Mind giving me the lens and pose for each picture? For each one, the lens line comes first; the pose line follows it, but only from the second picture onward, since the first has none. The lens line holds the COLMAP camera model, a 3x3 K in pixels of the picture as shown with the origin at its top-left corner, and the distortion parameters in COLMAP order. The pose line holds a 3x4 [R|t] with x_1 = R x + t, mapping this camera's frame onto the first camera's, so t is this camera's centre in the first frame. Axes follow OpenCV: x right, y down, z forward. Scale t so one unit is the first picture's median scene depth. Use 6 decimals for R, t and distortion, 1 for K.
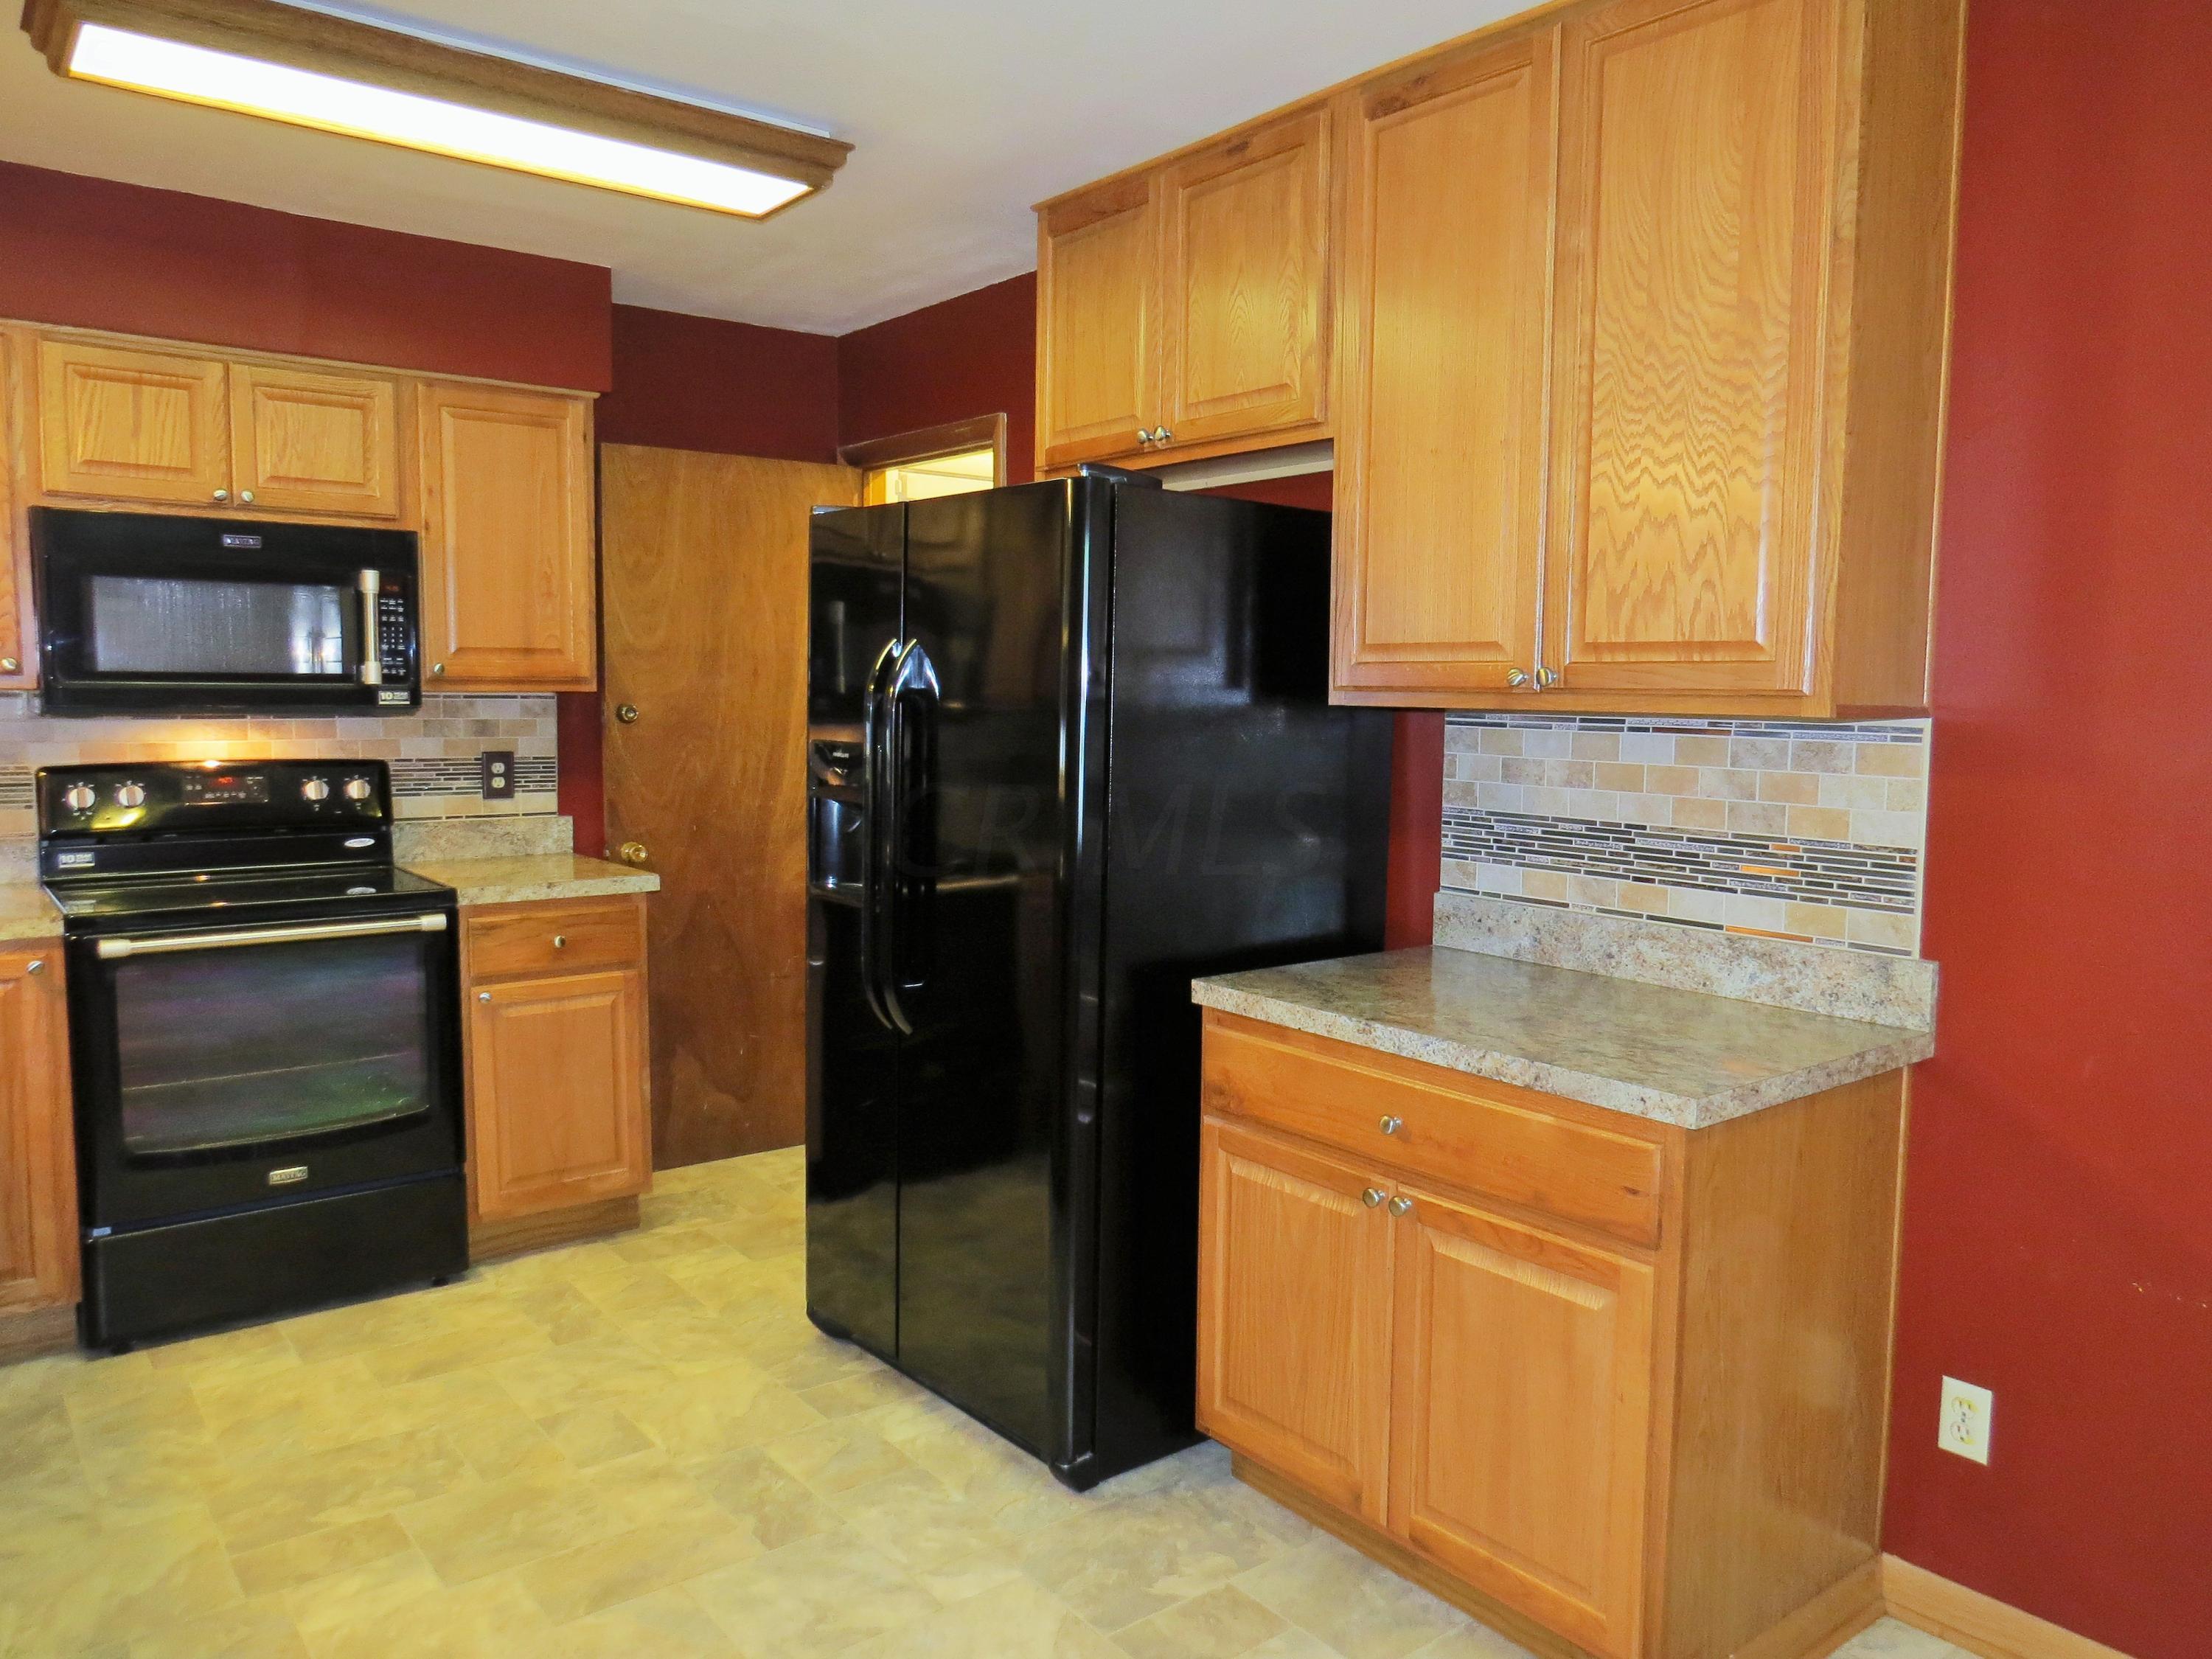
lens RADIAL K [[1571.3, 0, 1091.4], [0, 1571.3, 827.3], [0, 0, 1]] dist [-0.036087, 0.025414]
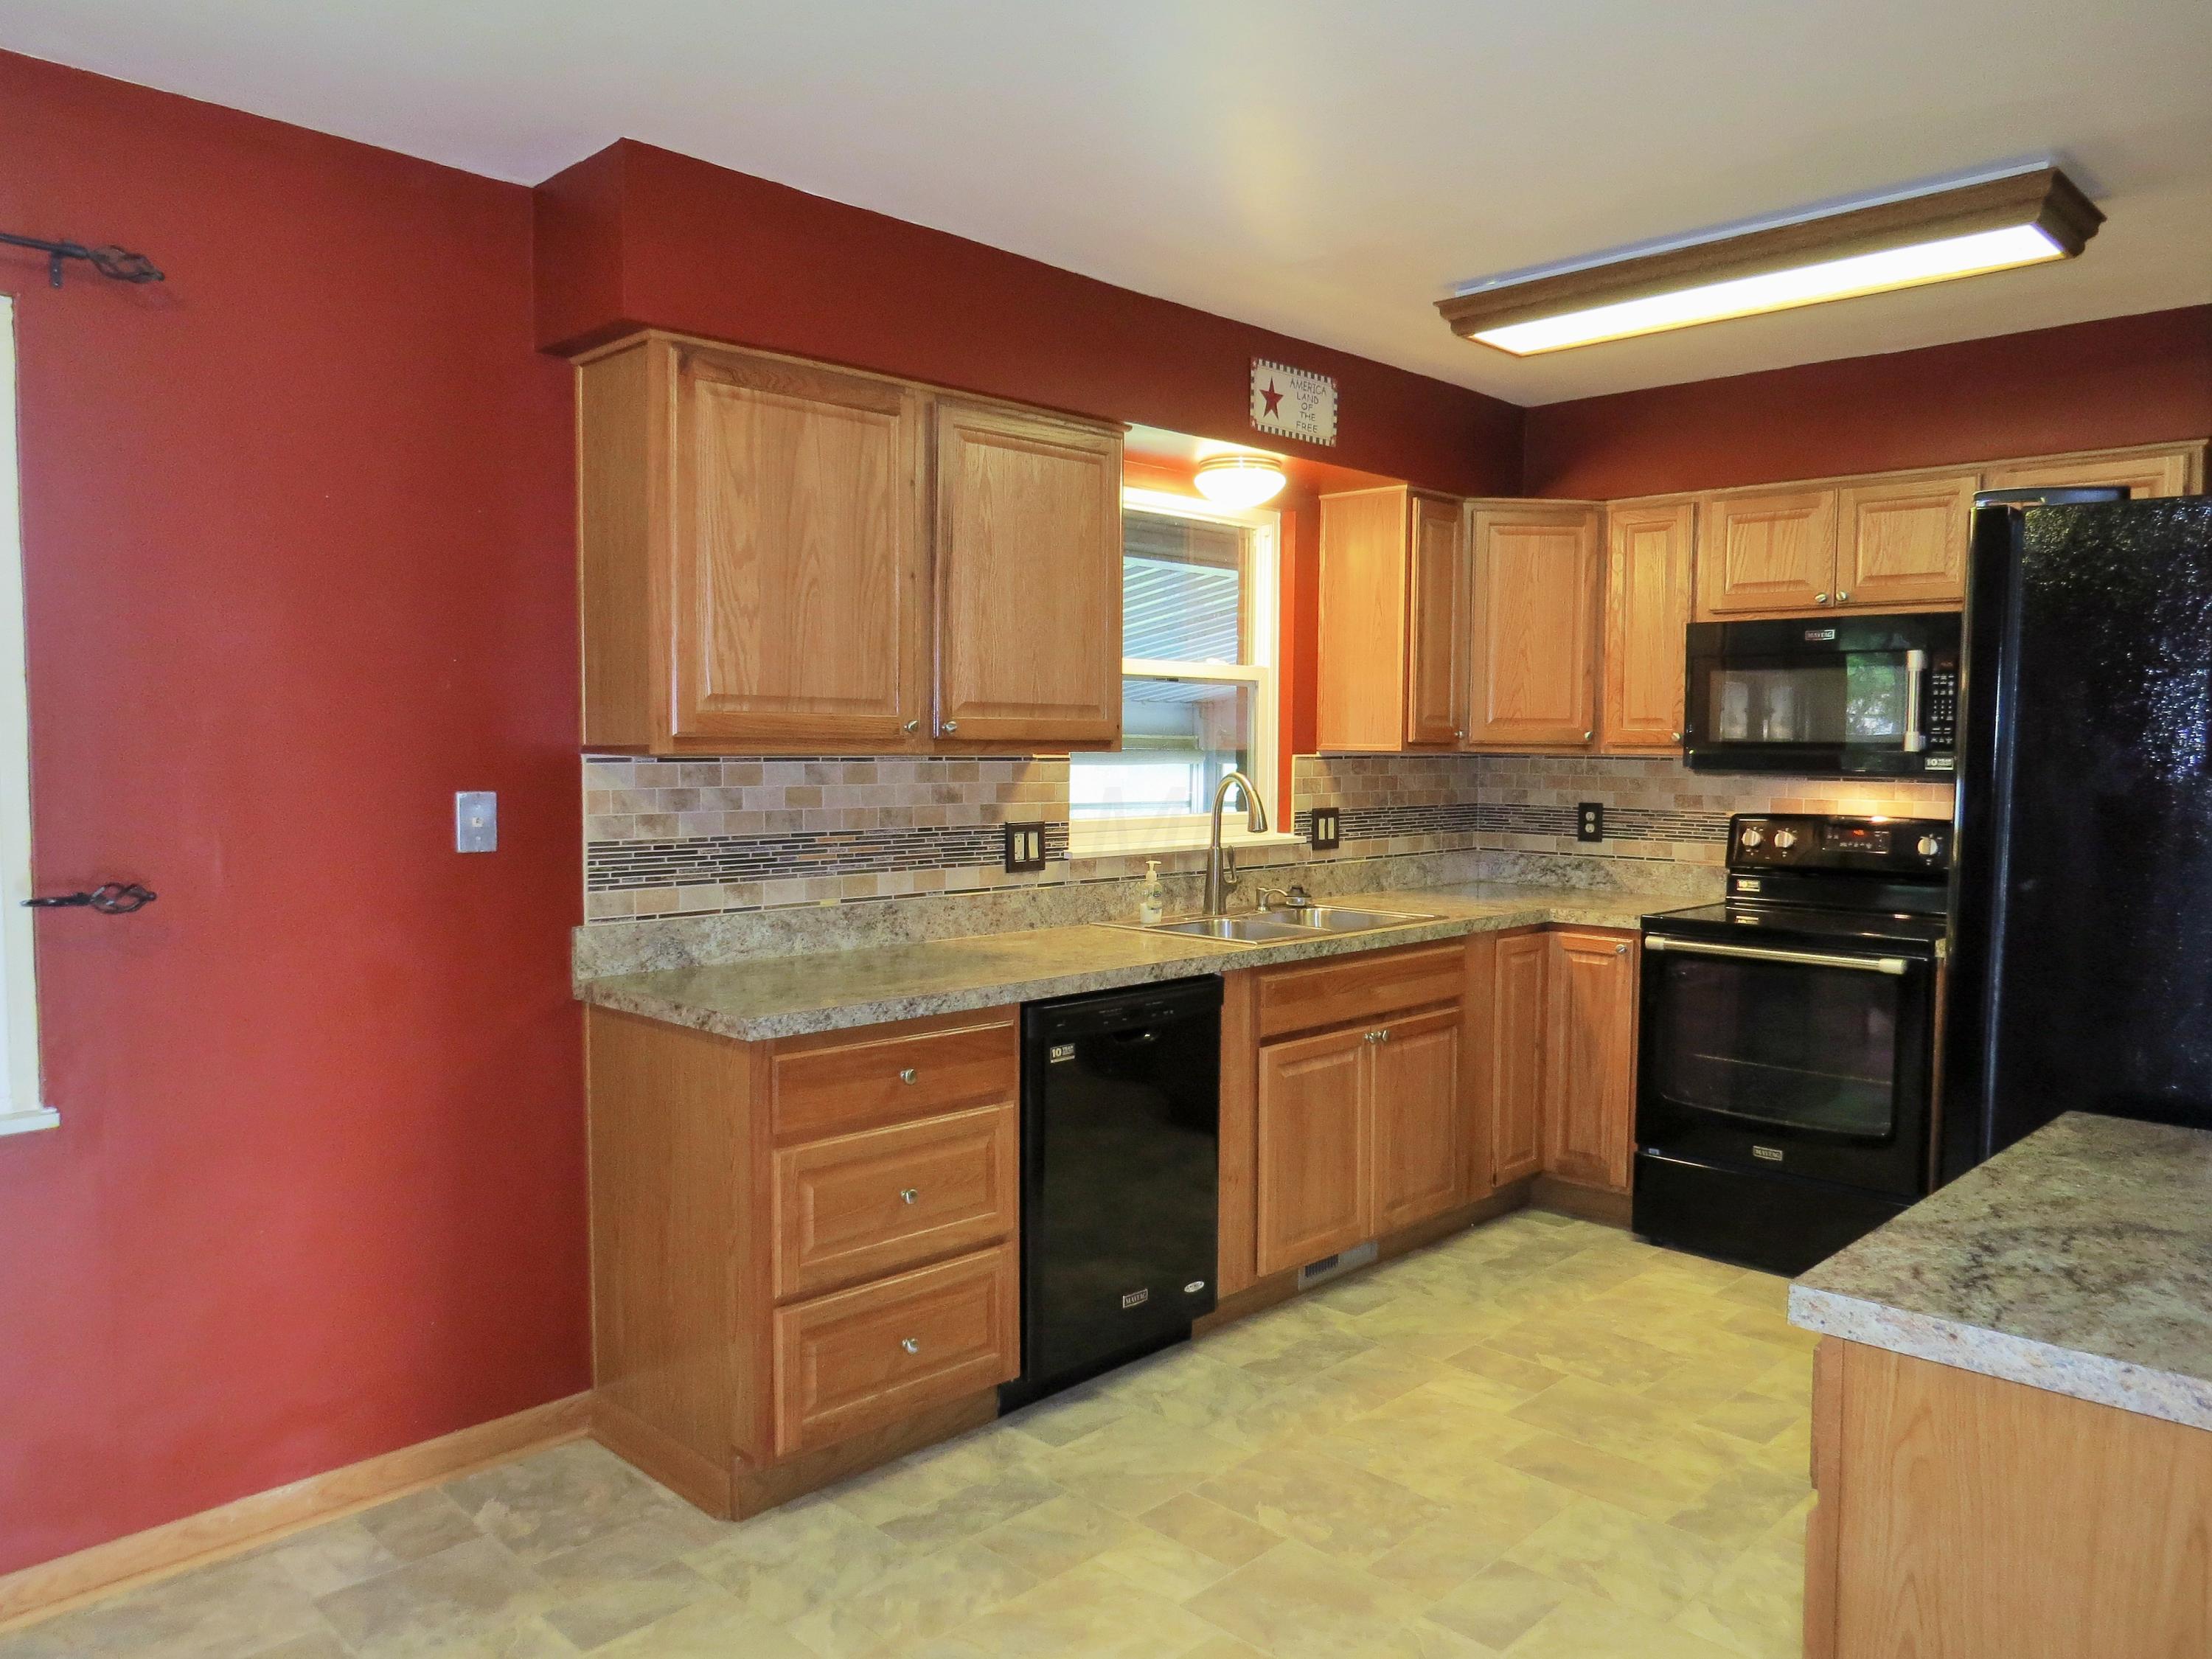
lens RADIAL K [[1571.3, 0, 1187.1], [0, 1571.3, 835.5], [0, 0, 1]] dist [-0.036087, 0.025414]
pose [[0.153773, 0.048482, -0.986916, 0.639464], [-0.095398, 0.994858, 0.034008, -0.022793], [0.983490, 0.088920, 0.157607, 0.353829]]
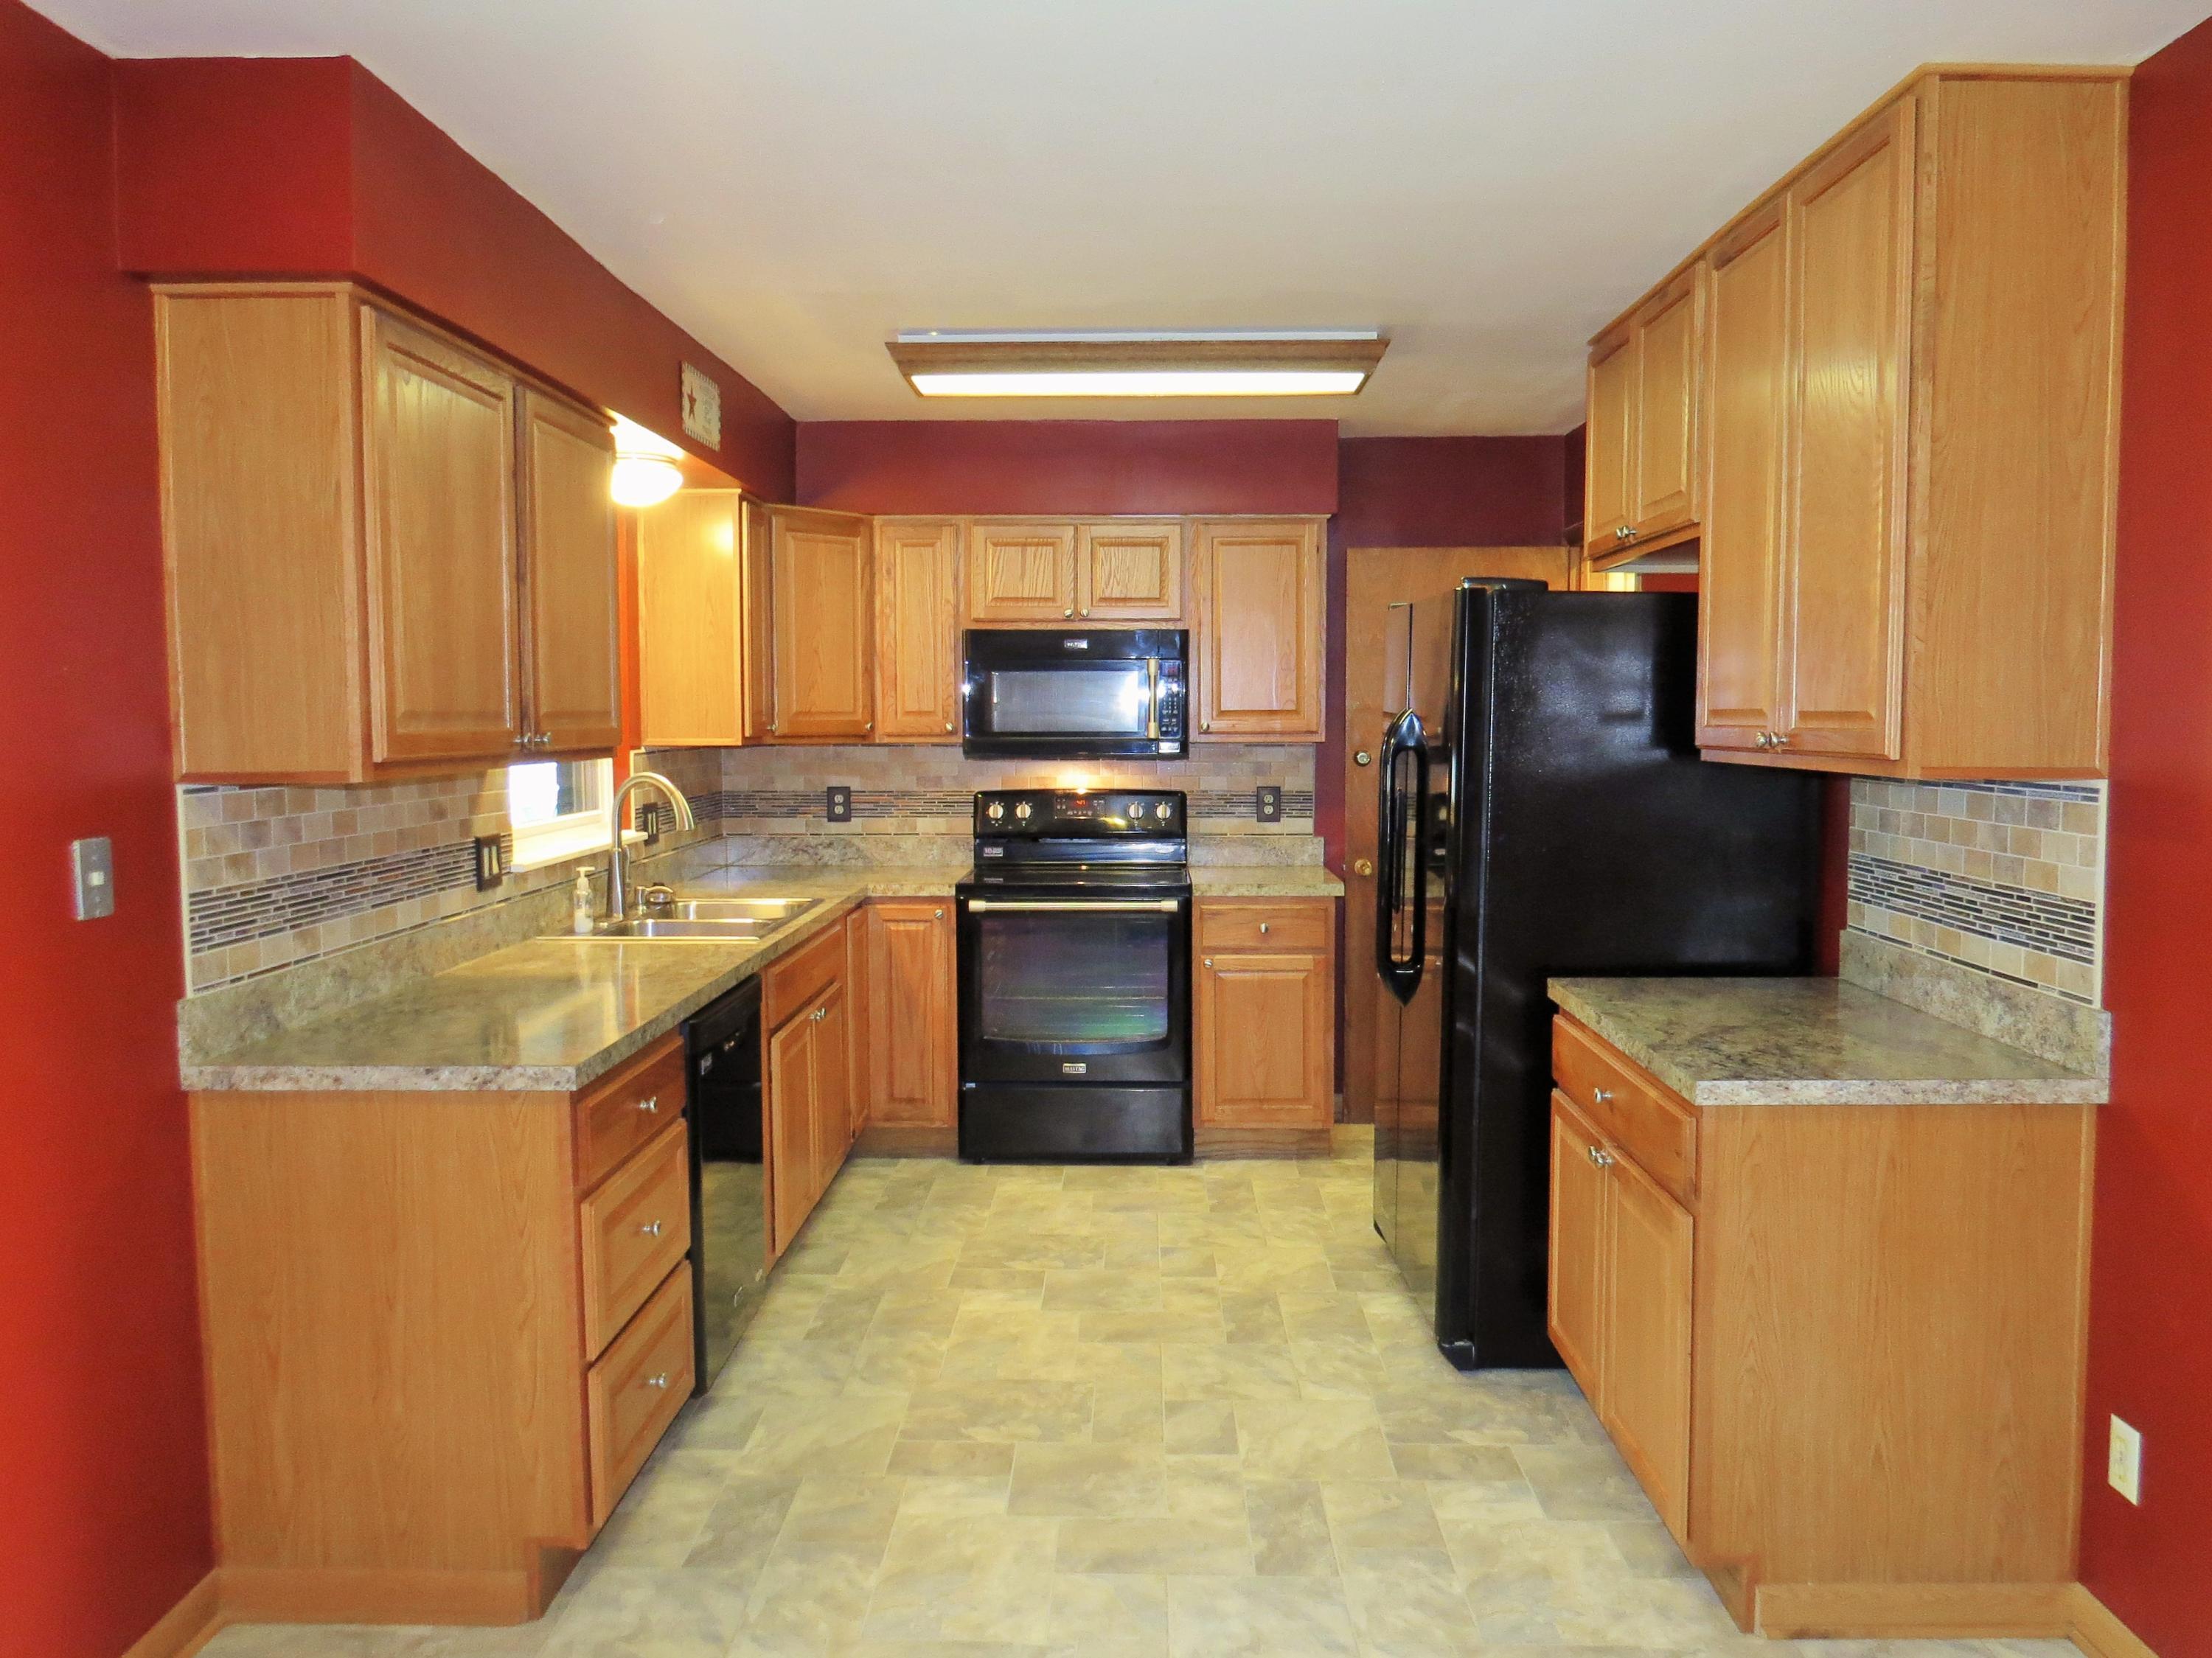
lens RADIAL K [[1571.2, 0, 1137.3], [0, 1571.2, 835.1], [0, 0, 1]] dist [-0.036087, 0.025414]
pose [[0.784166, 0.035628, -0.619527, 0.478785], [-0.045956, 0.998943, -0.000721, -0.001075], [0.618847, 0.029036, 0.784975, -0.159615]]
